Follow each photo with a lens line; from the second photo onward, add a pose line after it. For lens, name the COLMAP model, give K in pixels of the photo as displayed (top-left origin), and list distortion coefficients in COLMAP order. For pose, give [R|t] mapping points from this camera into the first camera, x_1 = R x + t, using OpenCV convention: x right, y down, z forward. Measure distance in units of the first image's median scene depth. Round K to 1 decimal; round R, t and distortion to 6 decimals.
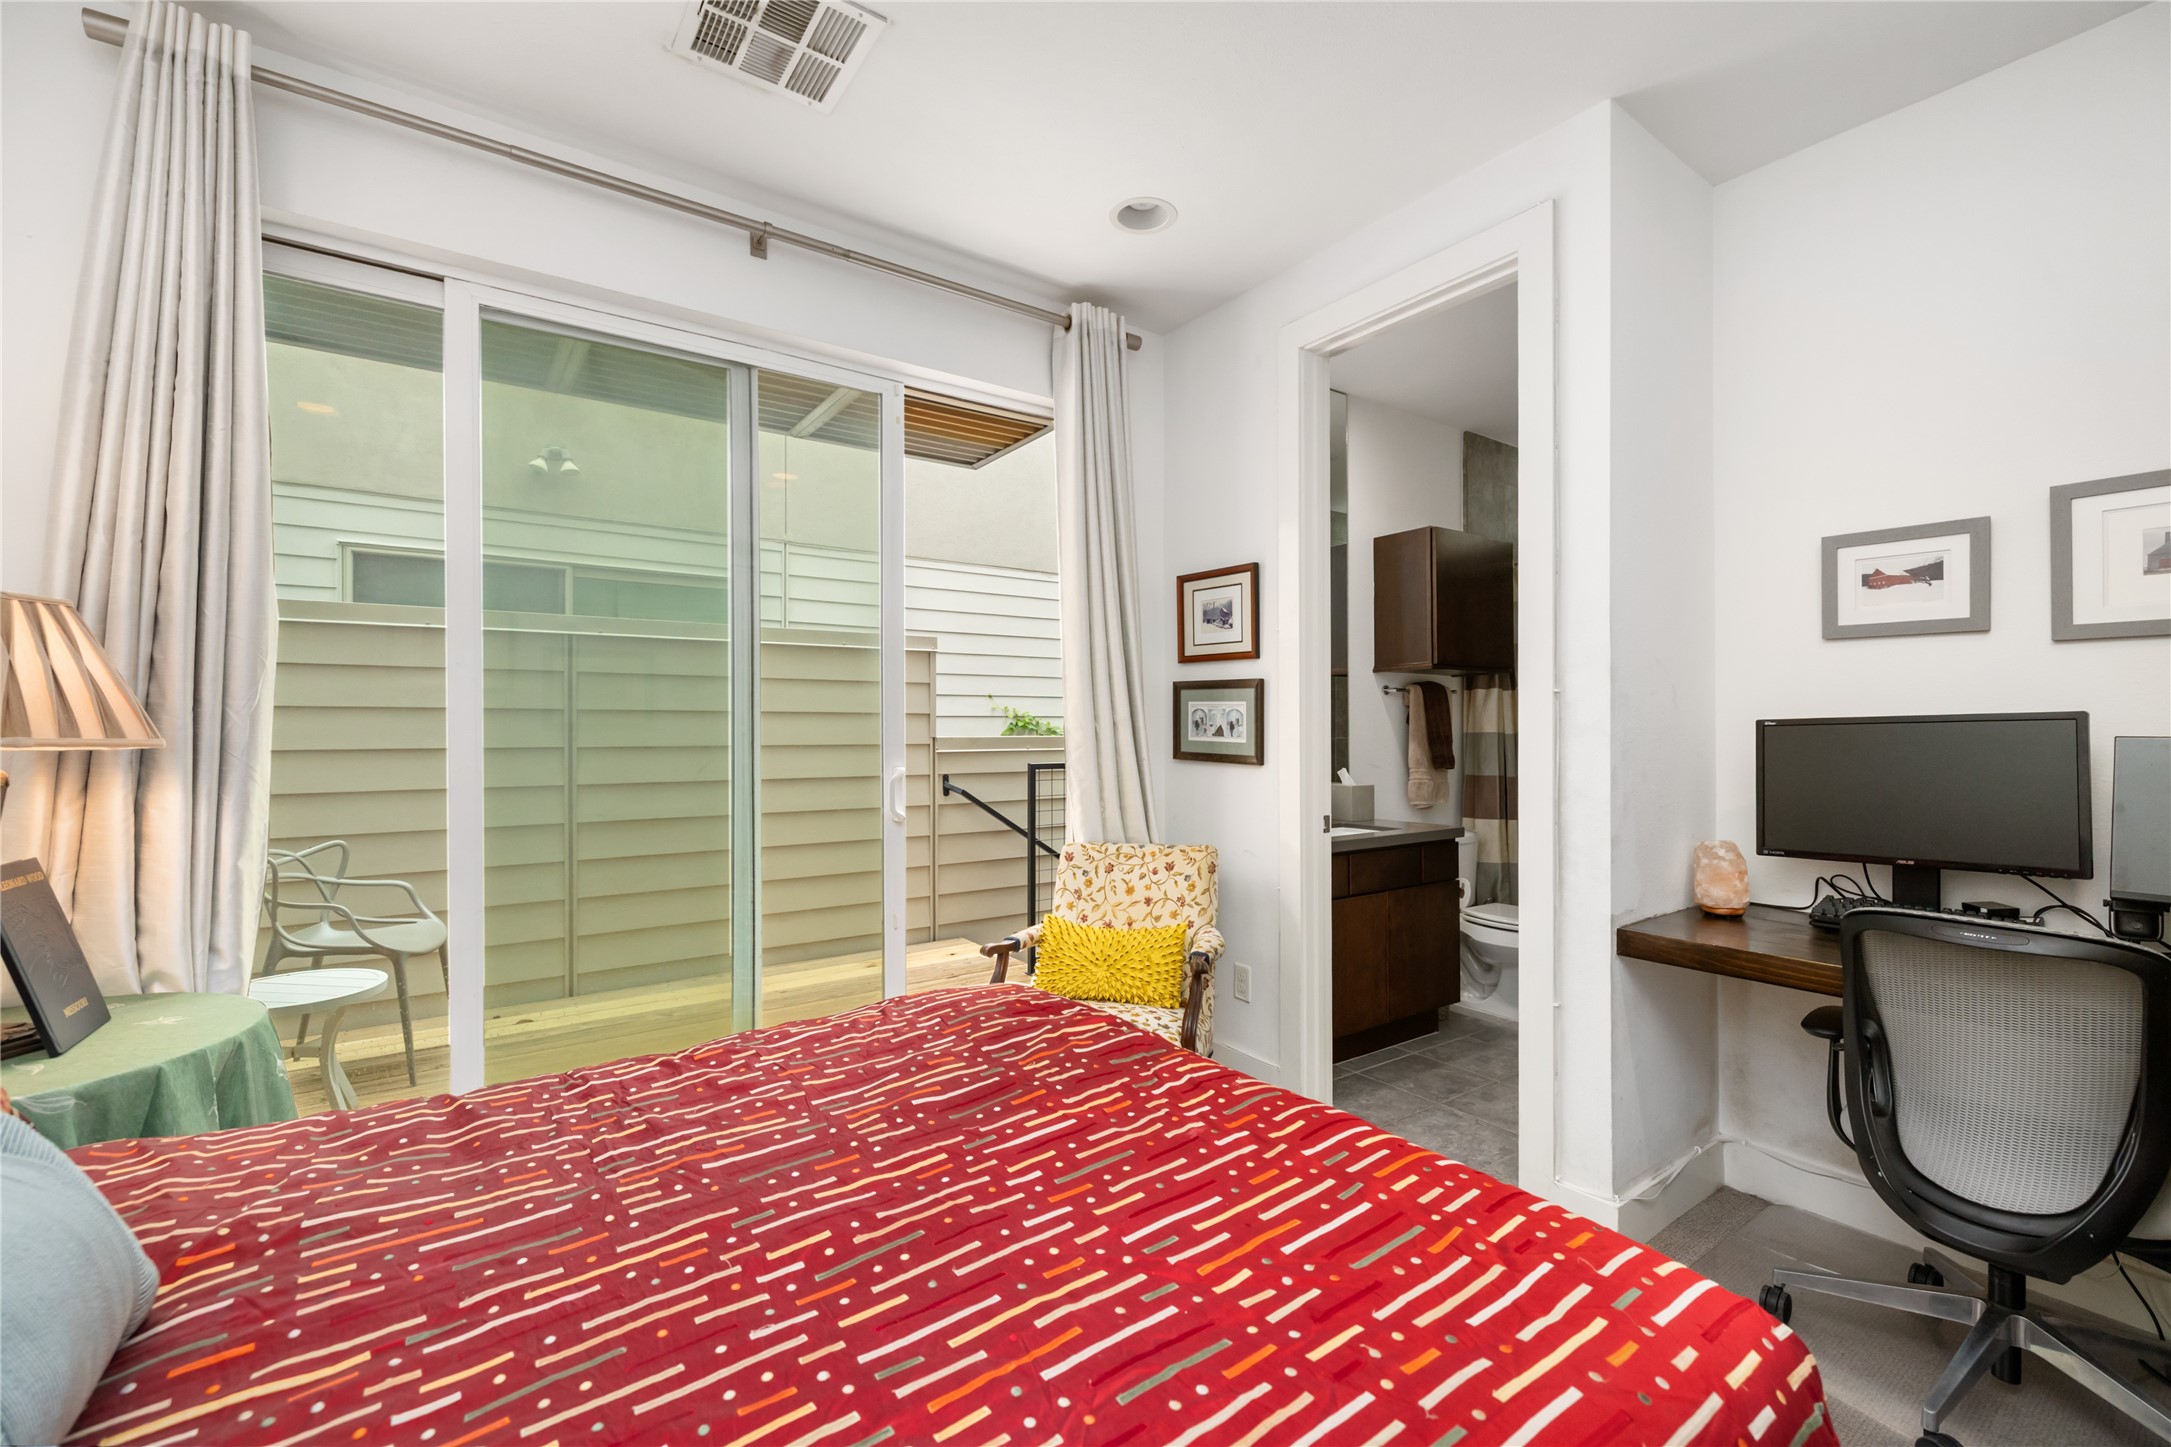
lens RADIAL K [[916.2, 0, 1090.0], [0, 916.2, 725.8], [0, 0, 1]] dist [-0.000296, -0.000244]
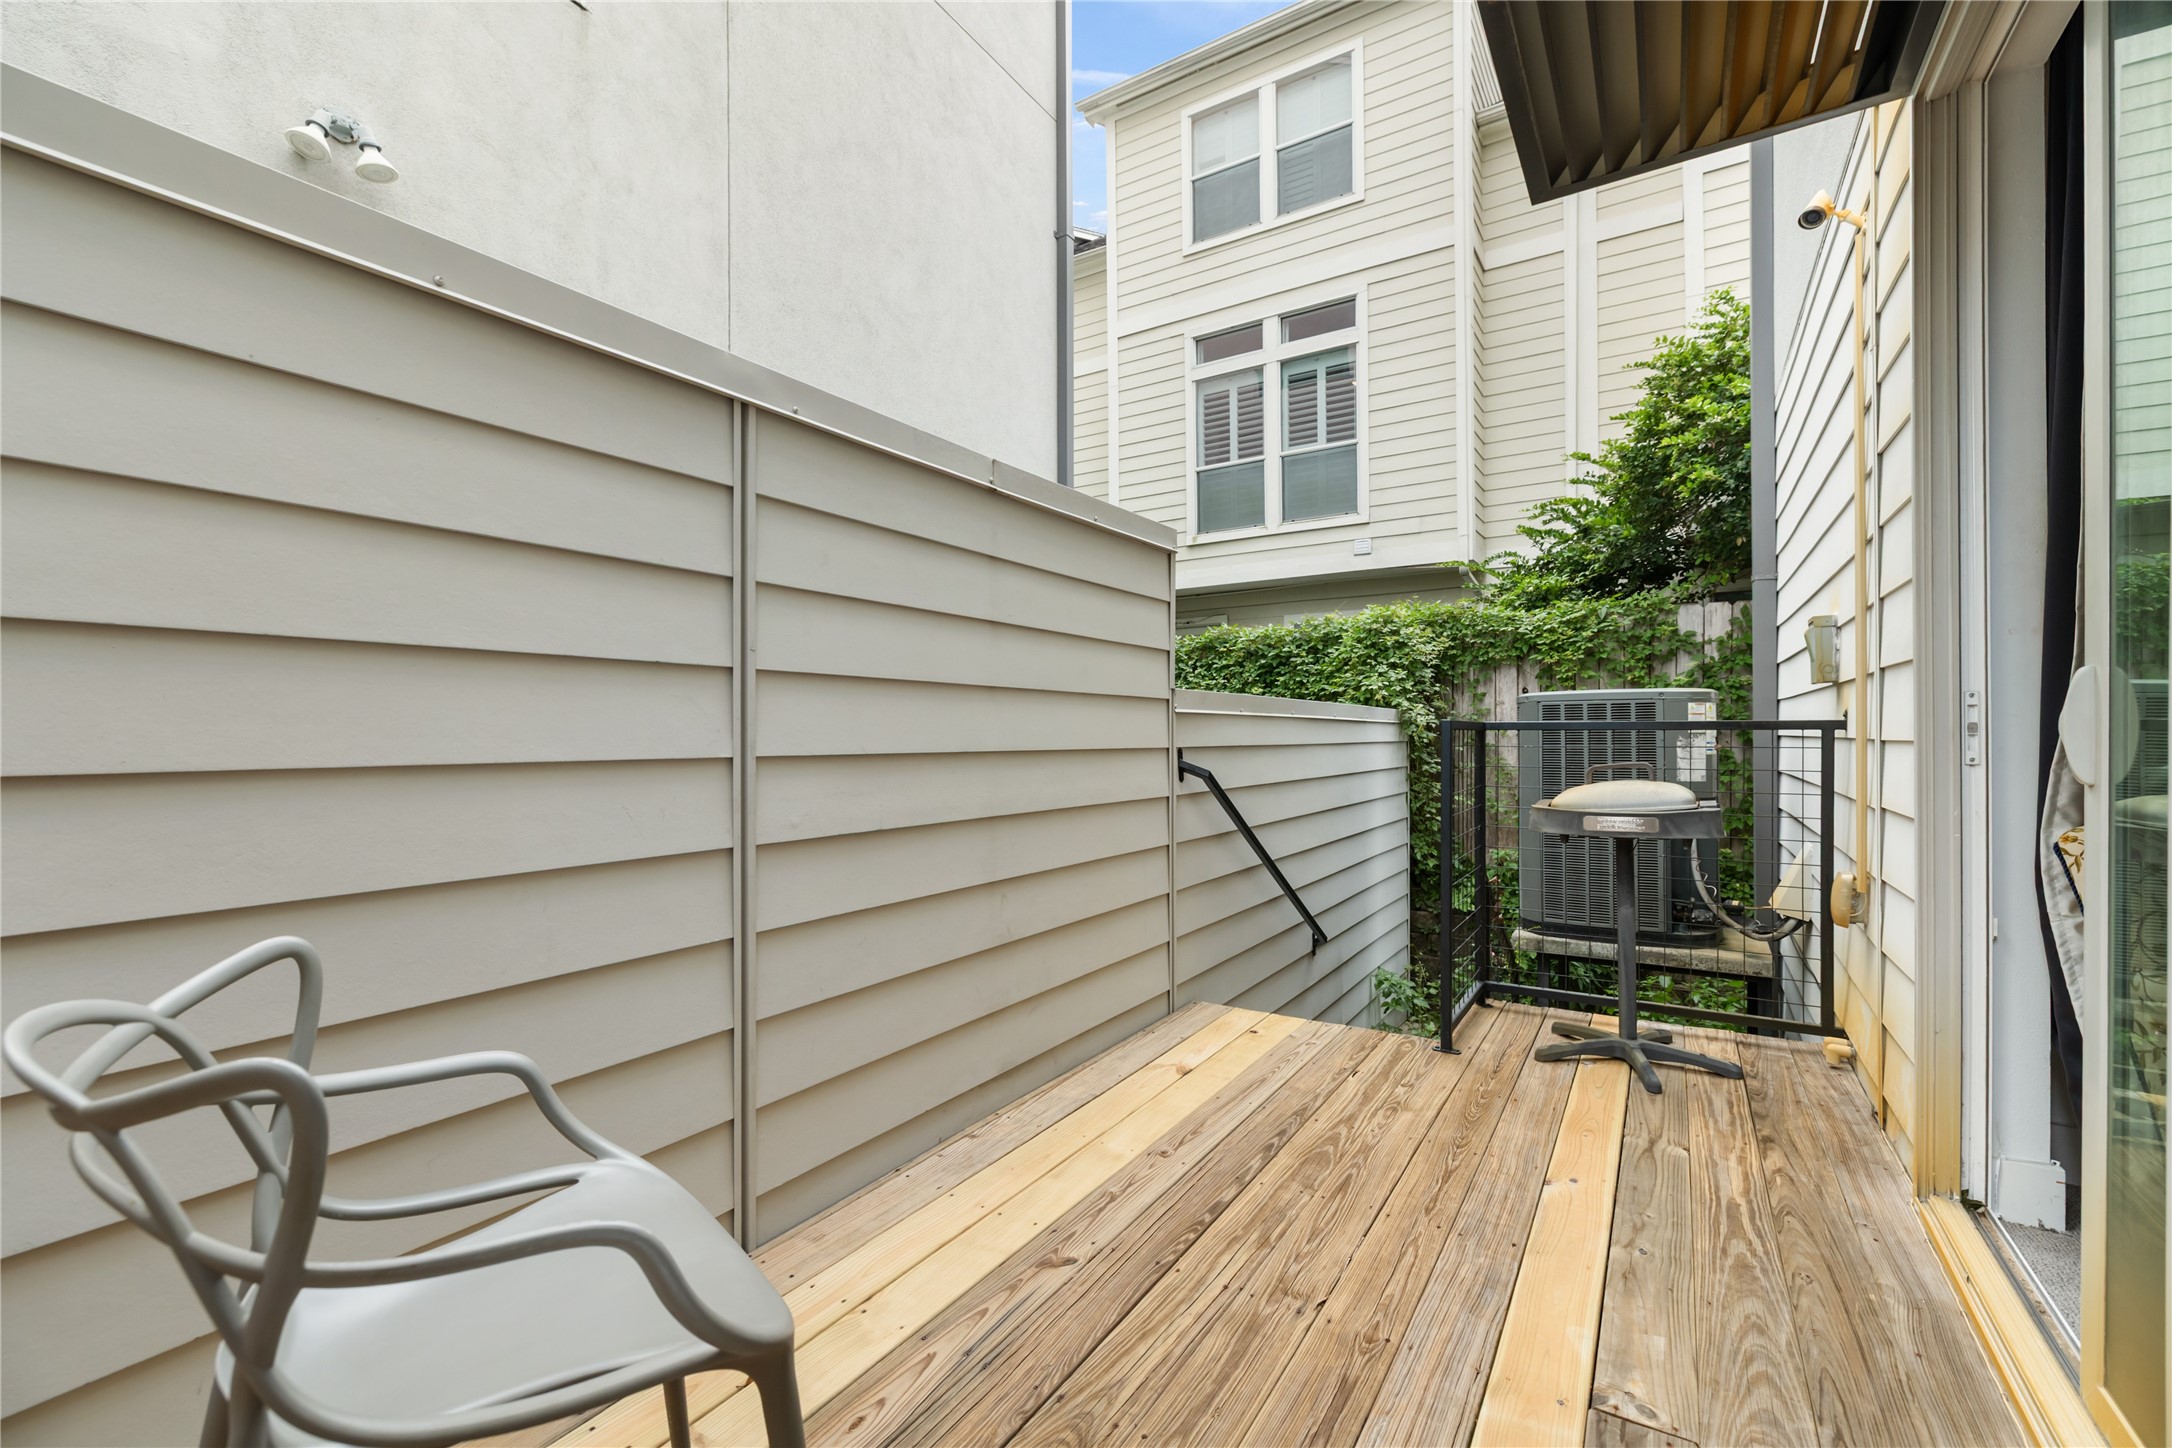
lens RADIAL K [[930.2, 0, 1079.9], [0, 930.2, 733.0], [0, 0, 1]] dist [-0.001429, -0.000136]
pose [[0.925865, 0.000100, 0.377855, -0.856289], [-0.002459, 0.999980, 0.005760, 0.072862], [-0.377847, -0.006263, 0.925847, 0.785983]]
